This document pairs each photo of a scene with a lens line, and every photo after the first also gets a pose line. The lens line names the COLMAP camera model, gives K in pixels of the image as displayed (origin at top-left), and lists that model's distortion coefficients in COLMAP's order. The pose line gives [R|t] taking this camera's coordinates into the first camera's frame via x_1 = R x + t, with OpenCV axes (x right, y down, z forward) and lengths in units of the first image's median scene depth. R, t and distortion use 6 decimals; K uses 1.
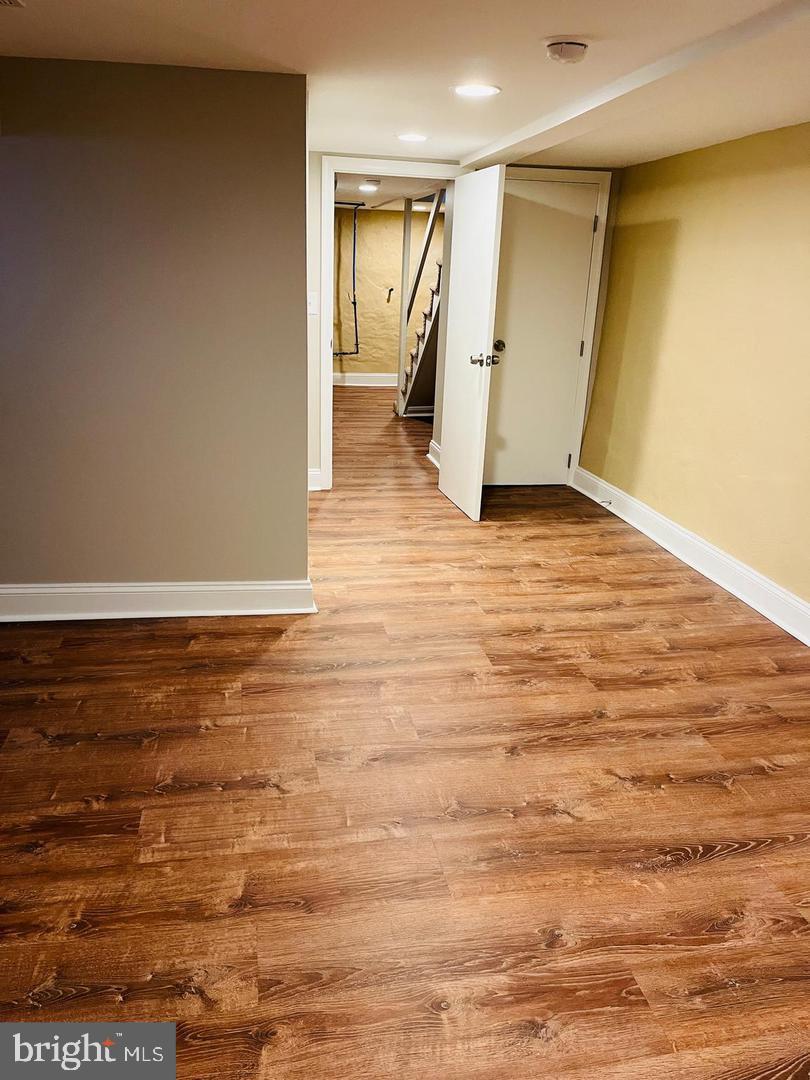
lens RADIAL K [[824.8, 0, 403.9], [0, 824.8, 533.9], [0, 0, 1]] dist [0.029956, -0.006139]
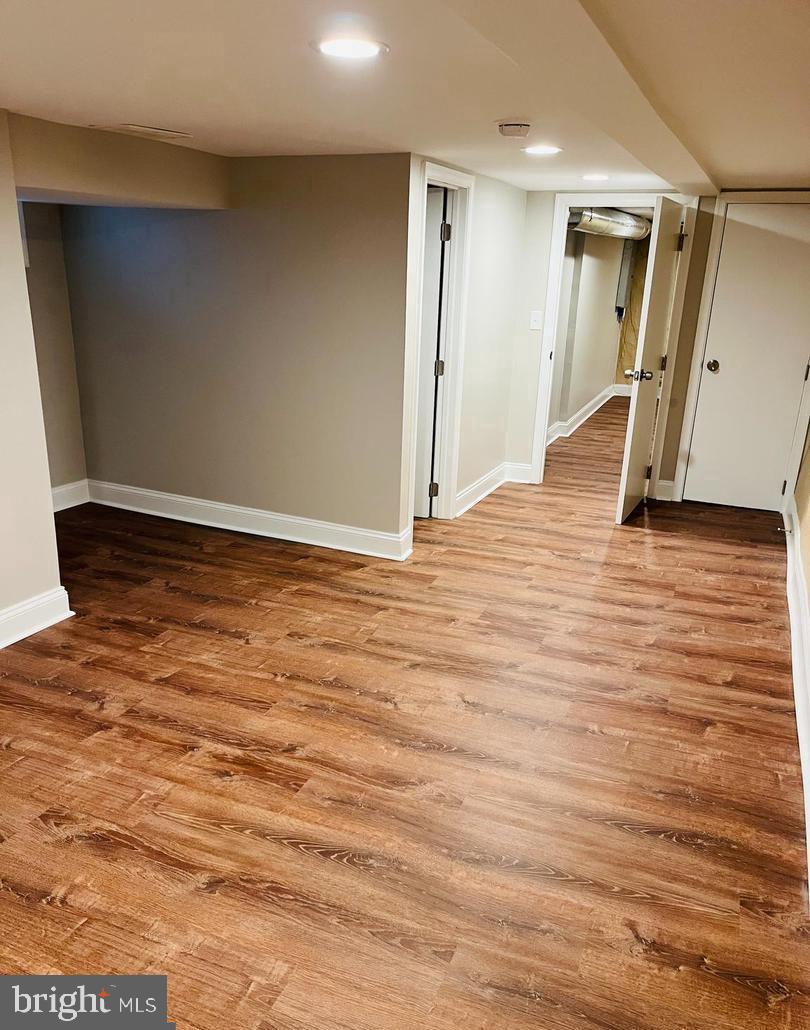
lens RADIAL K [[814.9, 0, 410.8], [0, 814.9, 546.5], [0, 0, 1]] dist [0.069382, -0.081121]
pose [[0.840718, 0.165644, -0.515514, 0.625625], [-0.164110, 0.985228, 0.048935, 0.008710], [0.516005, 0.043461, 0.855483, -0.104491]]
